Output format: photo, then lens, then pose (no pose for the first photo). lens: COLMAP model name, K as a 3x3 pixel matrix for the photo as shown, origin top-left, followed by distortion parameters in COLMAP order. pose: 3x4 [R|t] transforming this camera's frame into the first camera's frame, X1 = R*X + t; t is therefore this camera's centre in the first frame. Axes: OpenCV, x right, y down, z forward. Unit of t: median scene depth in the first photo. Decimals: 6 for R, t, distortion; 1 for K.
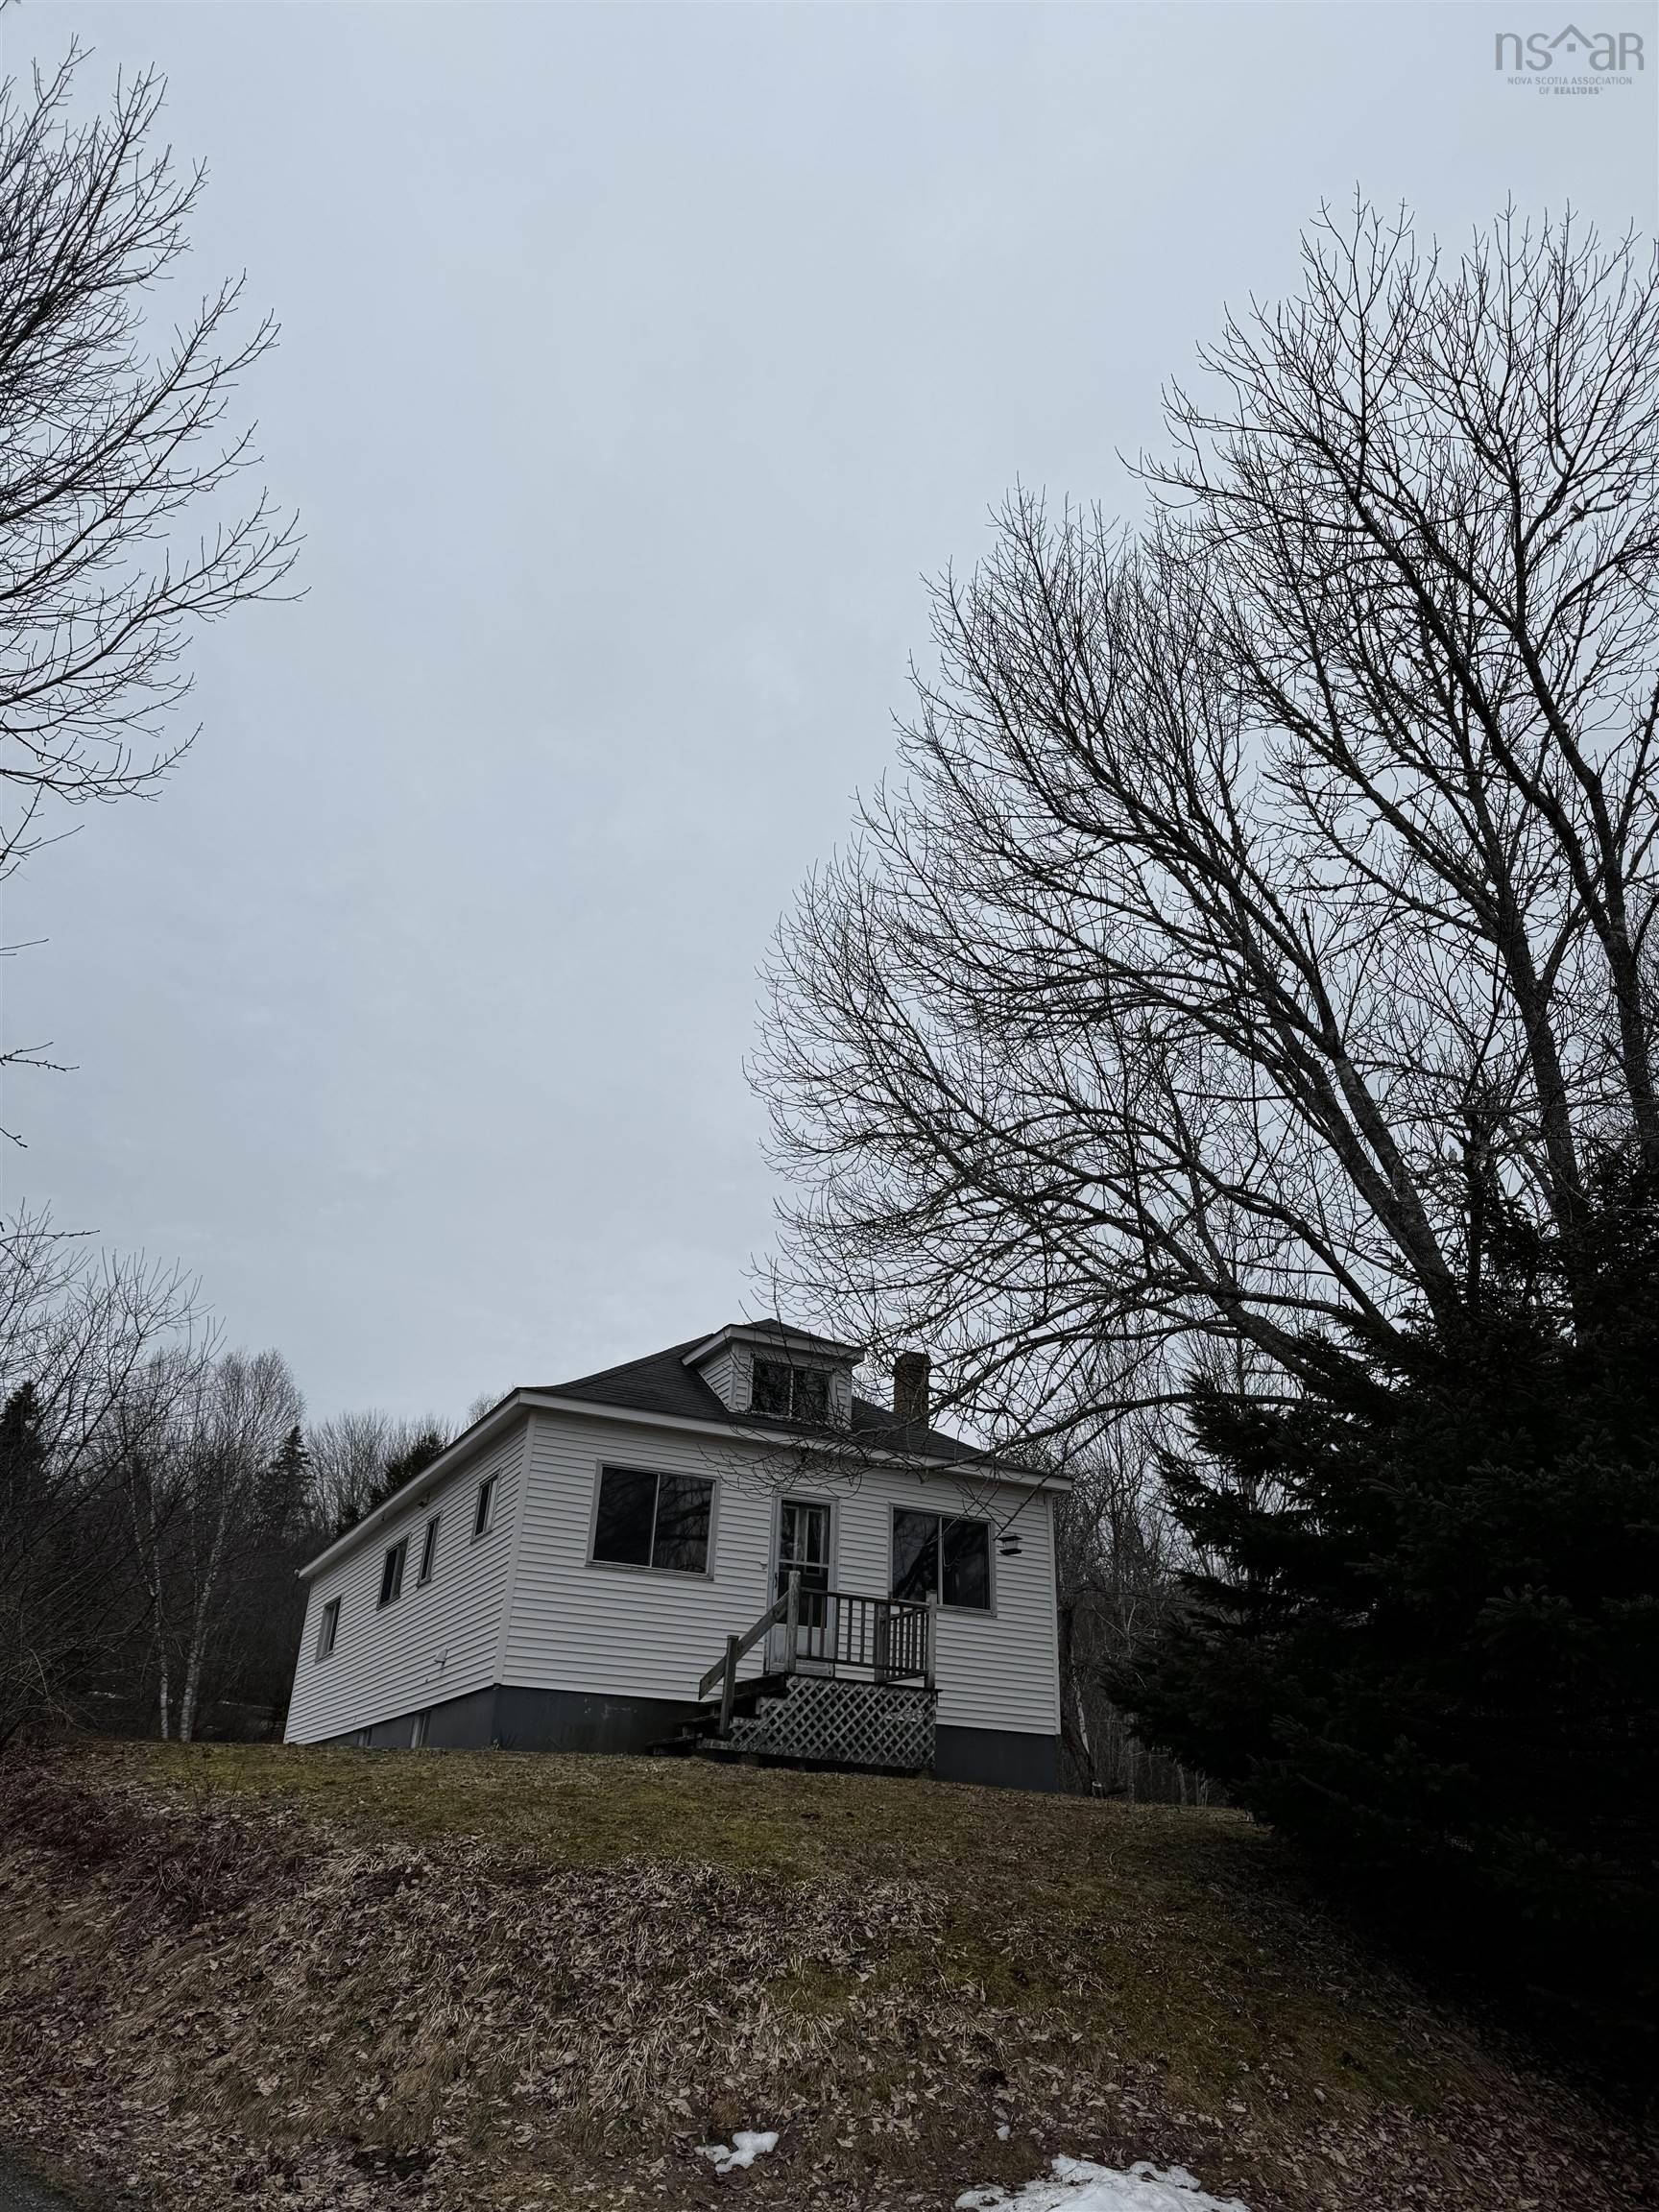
lens RADIAL K [[1545.6, 0, 829.5], [0, 1545.6, 1106.0], [0, 0, 1]] dist [0.124683, -0.164253]
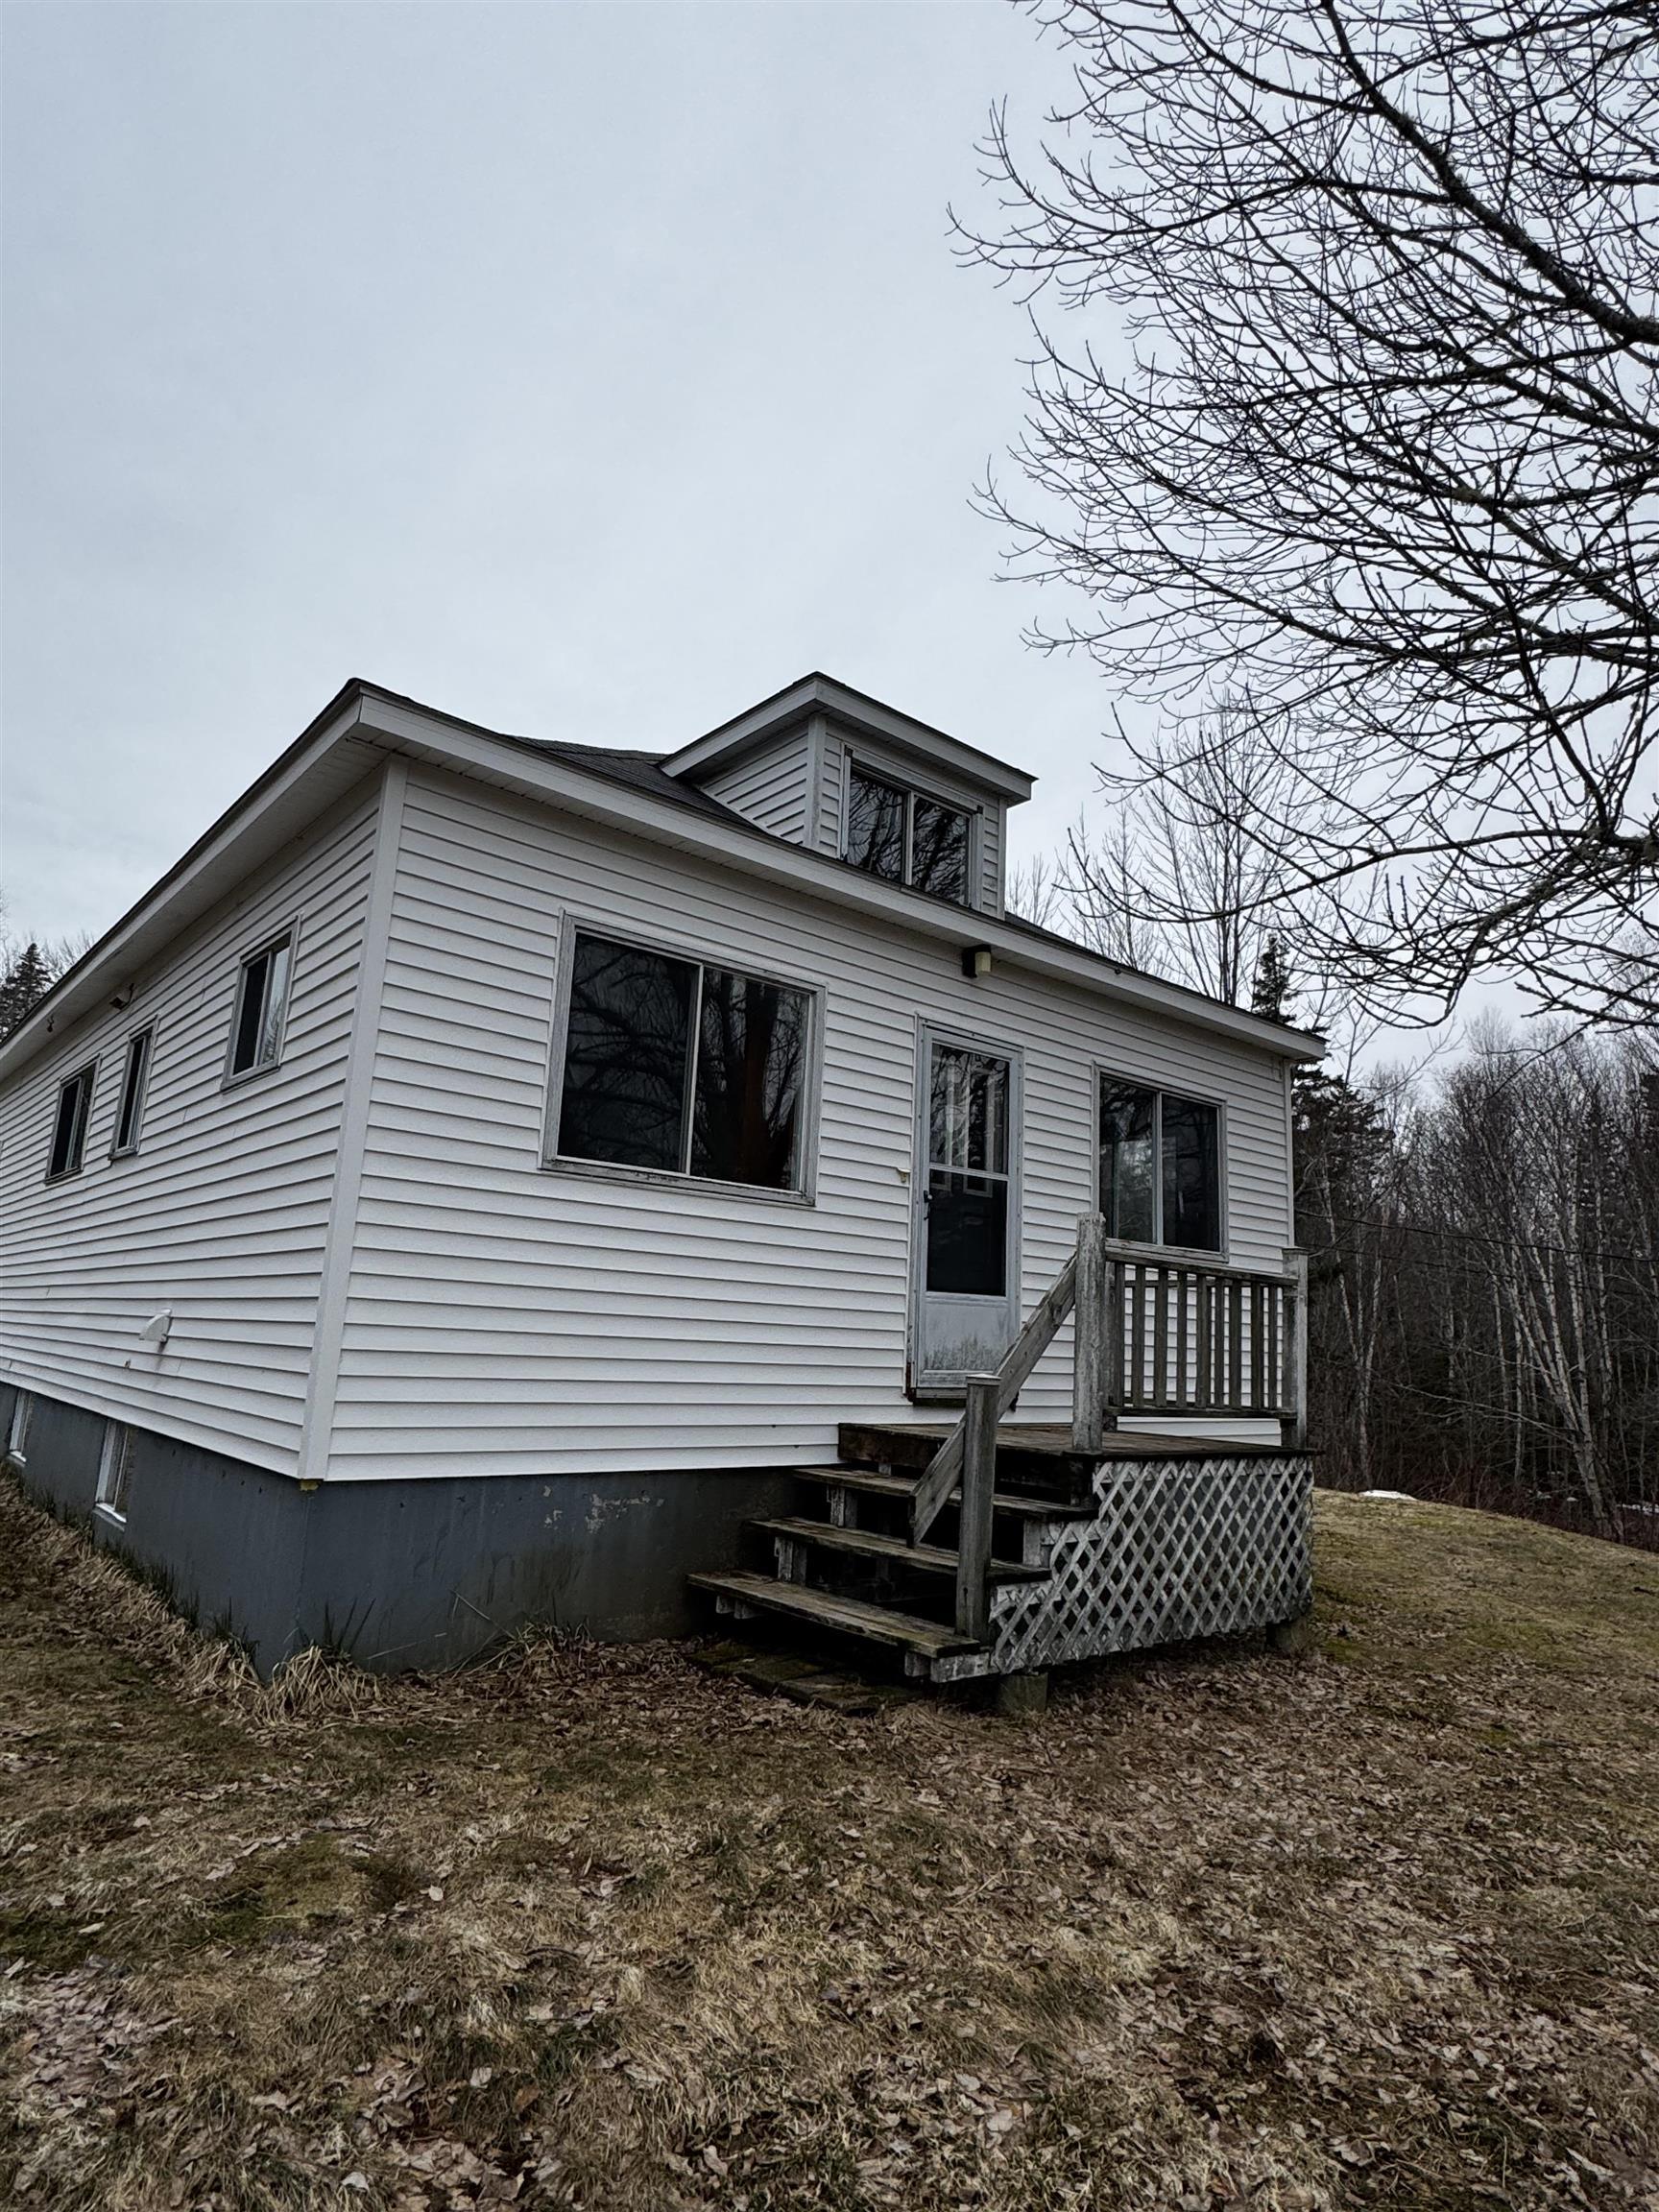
lens RADIAL K [[1246.7, 0, 846.7], [0, 1246.7, 1109.5], [0, 0, 1]] dist [0.002105, 0.000545]
pose [[0.968518, 0.051183, 0.243625, -0.166143], [-0.117878, 0.956260, 0.267717, 0.195960], [-0.219266, -0.288006, 0.932188, 0.729338]]
